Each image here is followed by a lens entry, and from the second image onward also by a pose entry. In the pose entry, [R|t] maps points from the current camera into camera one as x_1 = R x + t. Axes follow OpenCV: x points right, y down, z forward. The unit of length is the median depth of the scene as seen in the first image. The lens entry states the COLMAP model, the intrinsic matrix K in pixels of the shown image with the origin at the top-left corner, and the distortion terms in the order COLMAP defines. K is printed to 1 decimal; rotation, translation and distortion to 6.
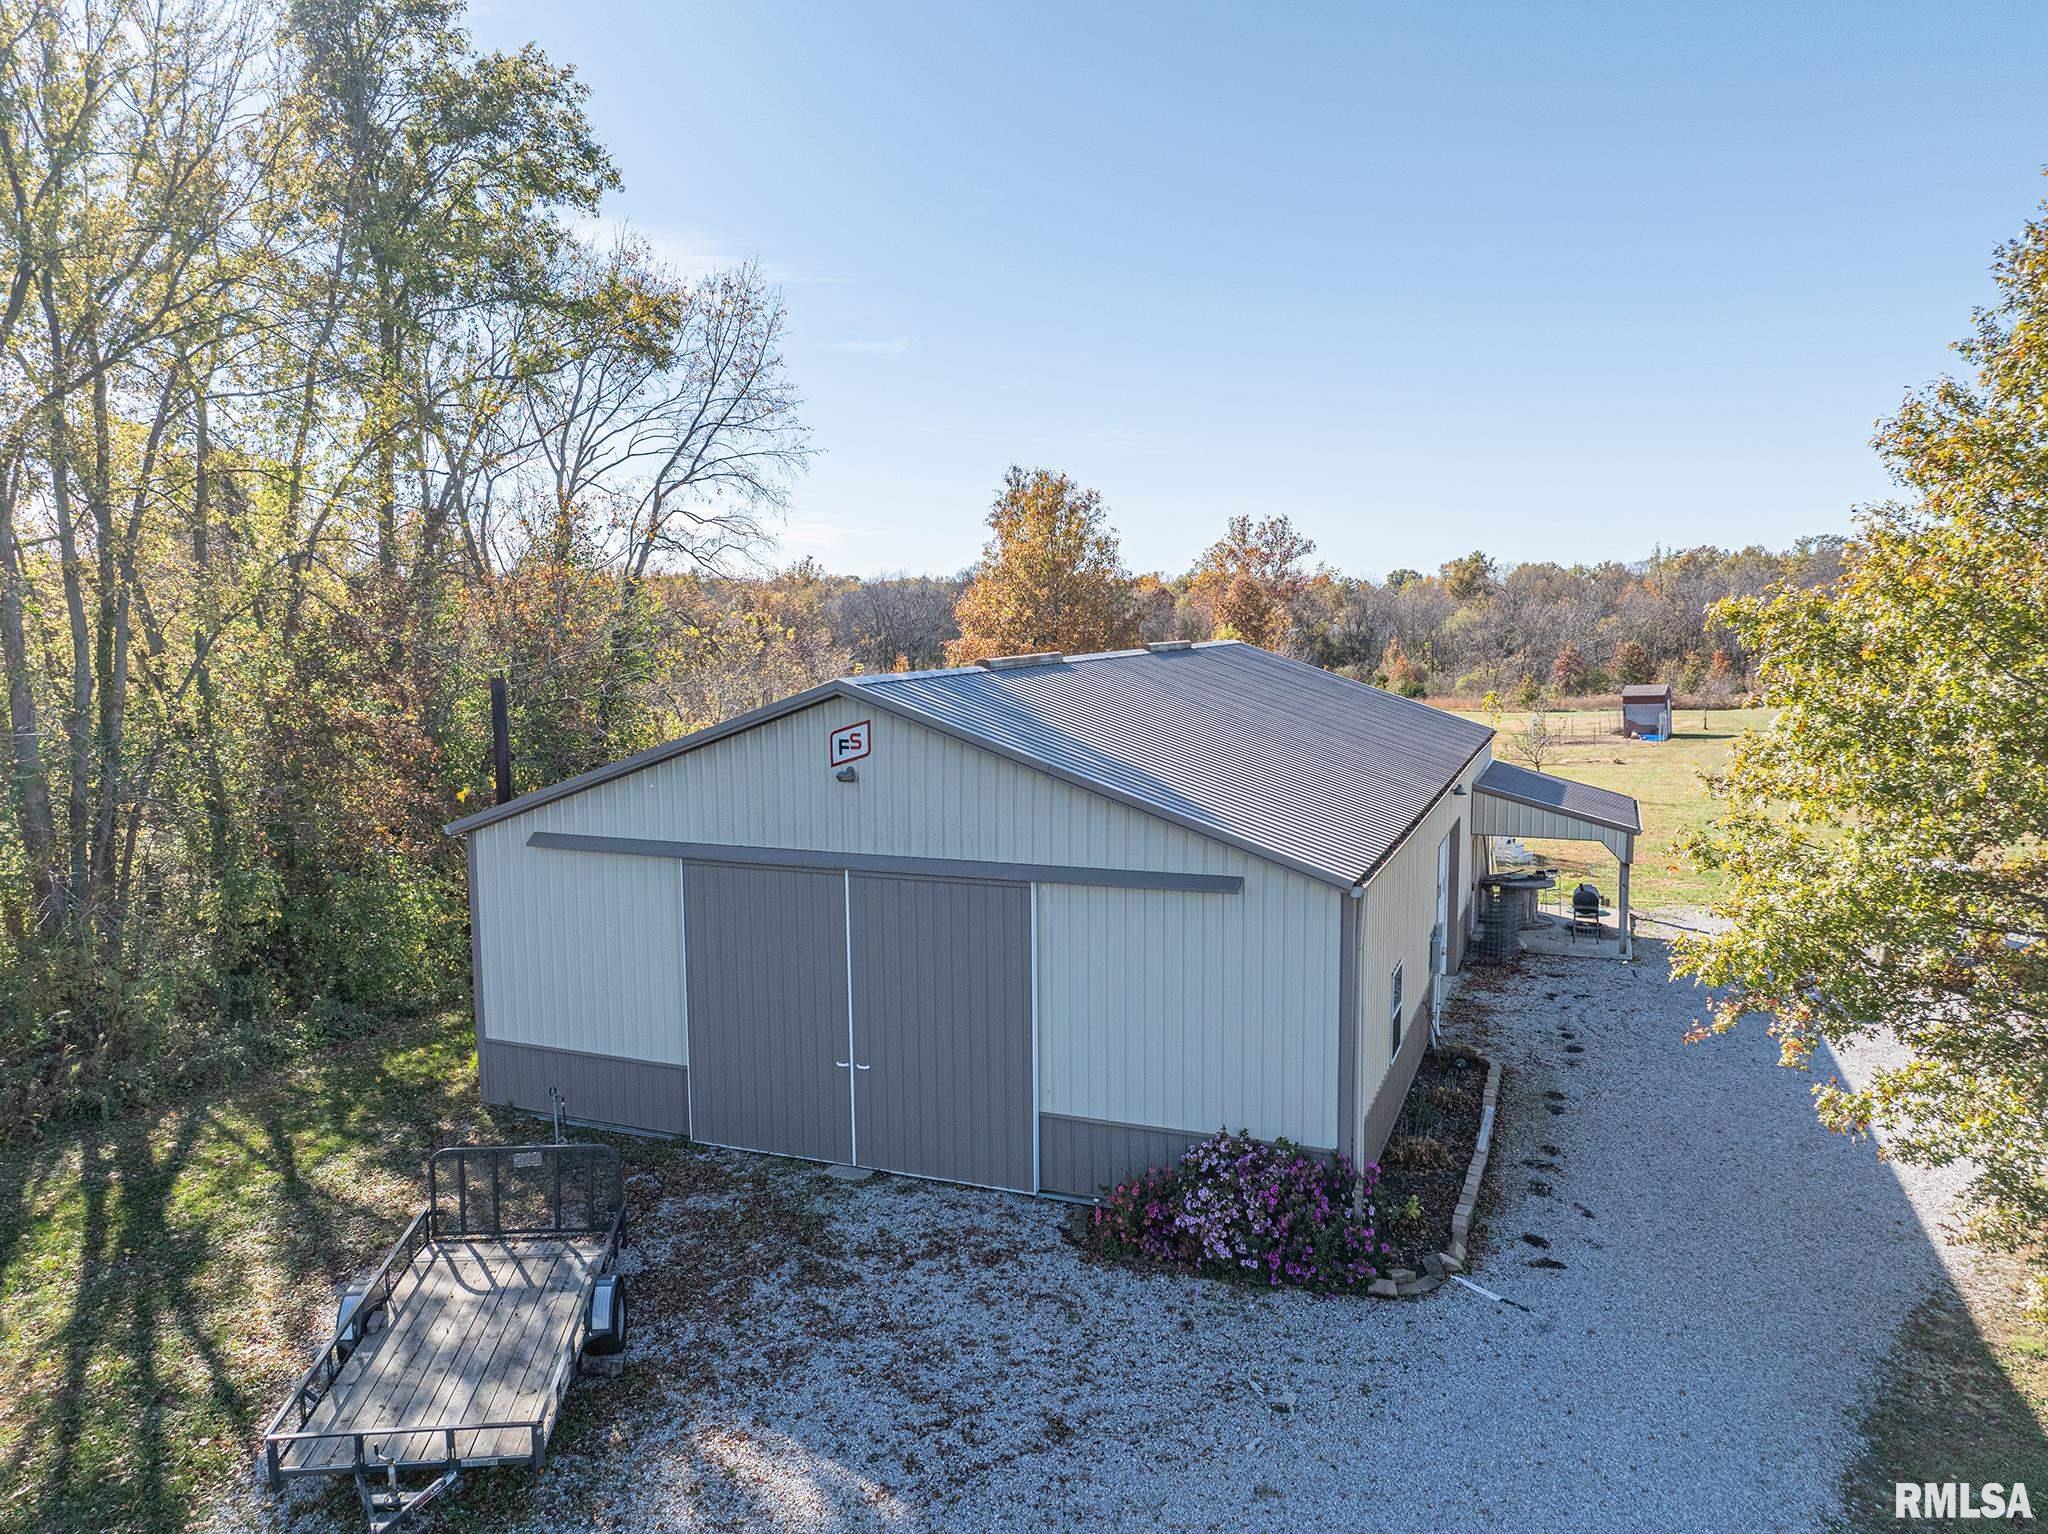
lens RADIAL K [[1444.9, 0, 1024.5], [0, 1444.9, 763.6], [0, 0, 1]] dist [-0.041964, -0.002614]
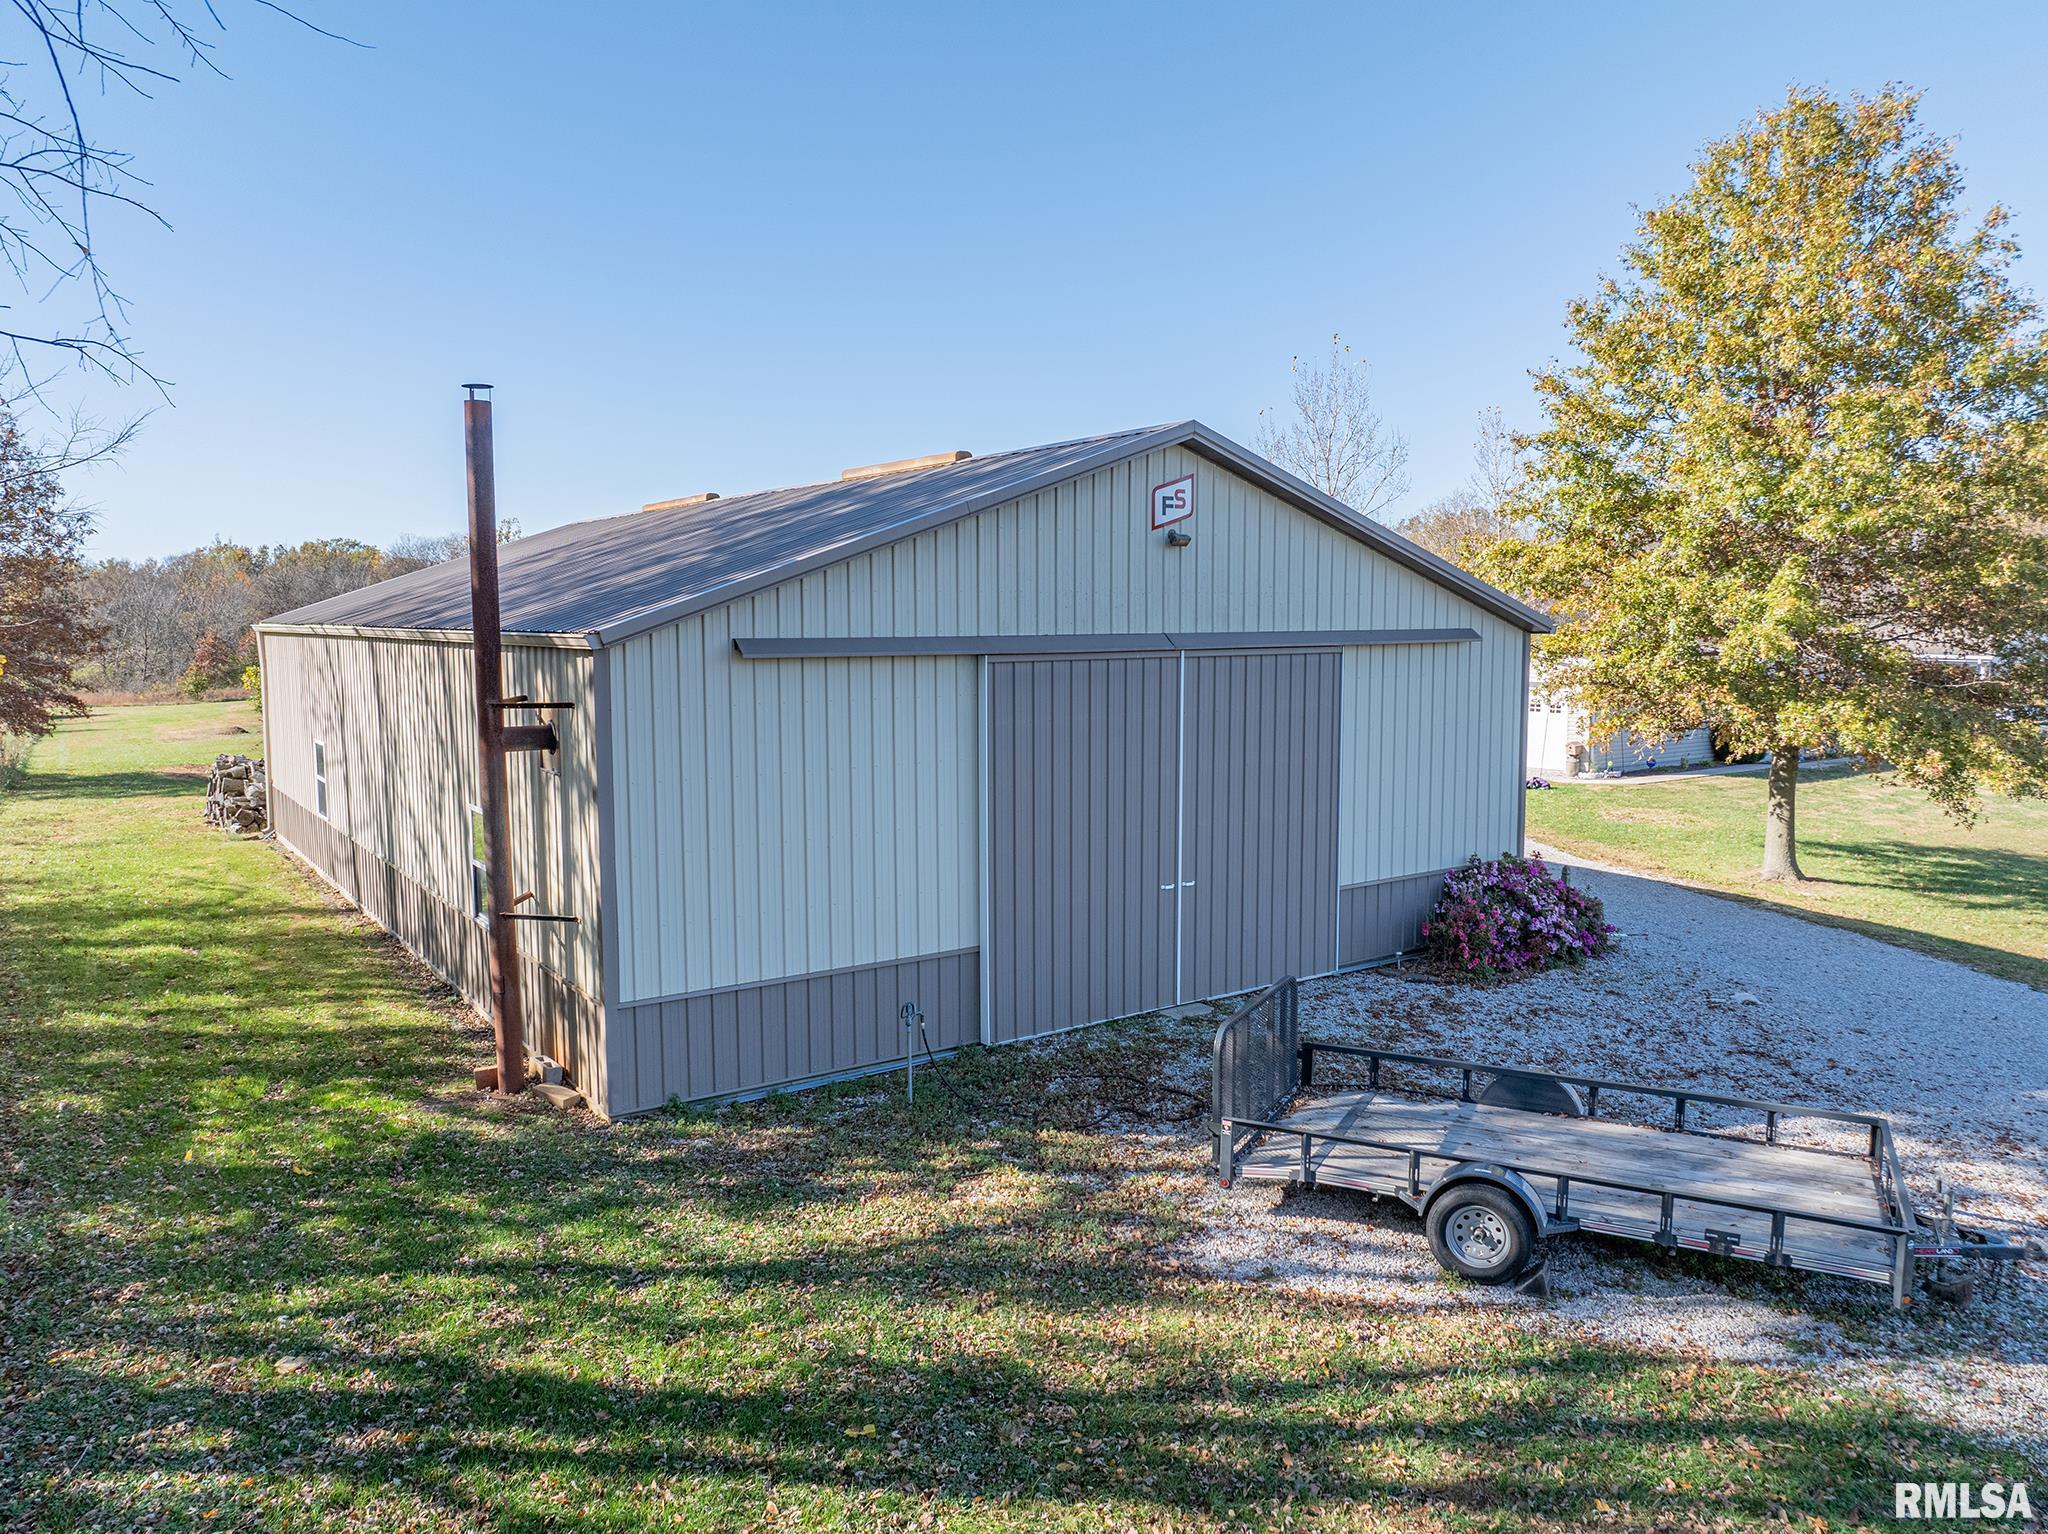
lens RADIAL K [[1444.9, 0, 1028.2], [0, 1444.9, 772.5], [0, 0, 1]] dist [-0.041964, -0.002614]
pose [[0.537699, -0.086027, 0.838737, -0.887210], [0.089520, 0.994983, 0.044663, 0.098570], [-0.838371, 0.051068, 0.542702, 0.617778]]
